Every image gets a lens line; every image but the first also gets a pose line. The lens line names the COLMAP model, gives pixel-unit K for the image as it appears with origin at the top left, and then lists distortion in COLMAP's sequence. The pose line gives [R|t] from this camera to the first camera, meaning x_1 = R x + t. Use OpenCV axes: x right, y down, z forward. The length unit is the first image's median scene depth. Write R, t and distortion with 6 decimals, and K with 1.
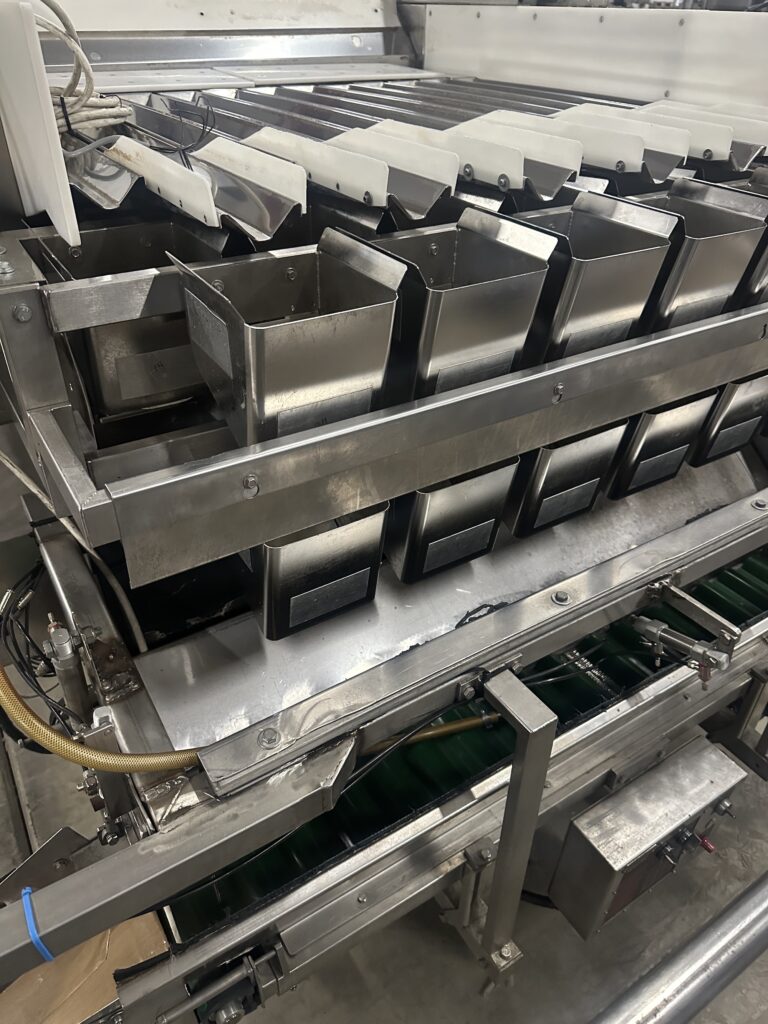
lens RADIAL K [[733.0, 0, 382.9], [0, 733.0, 516.2], [0, 0, 1]] dist [-0.003305, 0.001969]
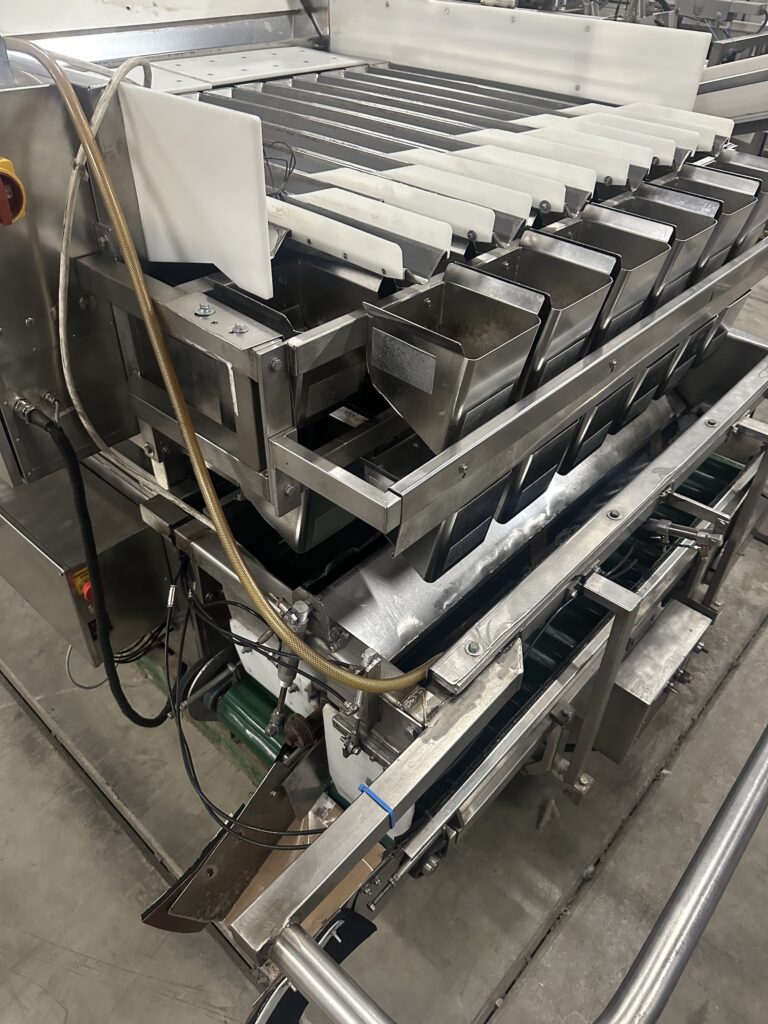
lens RADIAL K [[729.0, 0, 386.5], [0, 729.0, 514.7], [0, 0, 1]] dist [0.005915, -0.003911]
pose [[0.962760, -0.163873, 0.215033, -0.301874], [0.144933, 0.984255, 0.101178, -0.057437], [-0.228227, -0.066245, 0.971352, -0.145681]]
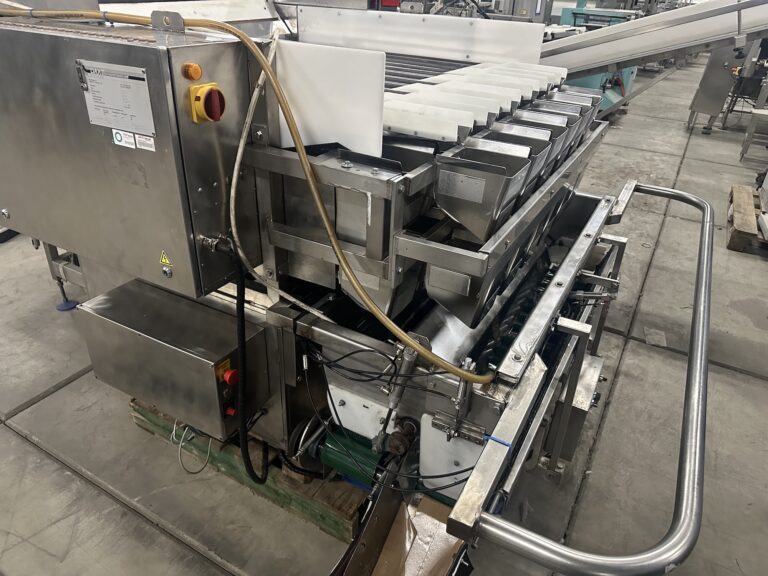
lens RADIAL K [[546.8, 0, 384.0], [0, 546.8, 288.0], [0, 0, 1]] dist [0.005915, -0.003911]
pose [[0.878140, -0.221008, 0.424294, -0.628055], [0.254608, 0.966762, -0.023378, 0.016717], [-0.405024, 0.128558, 0.905223, -0.199392]]
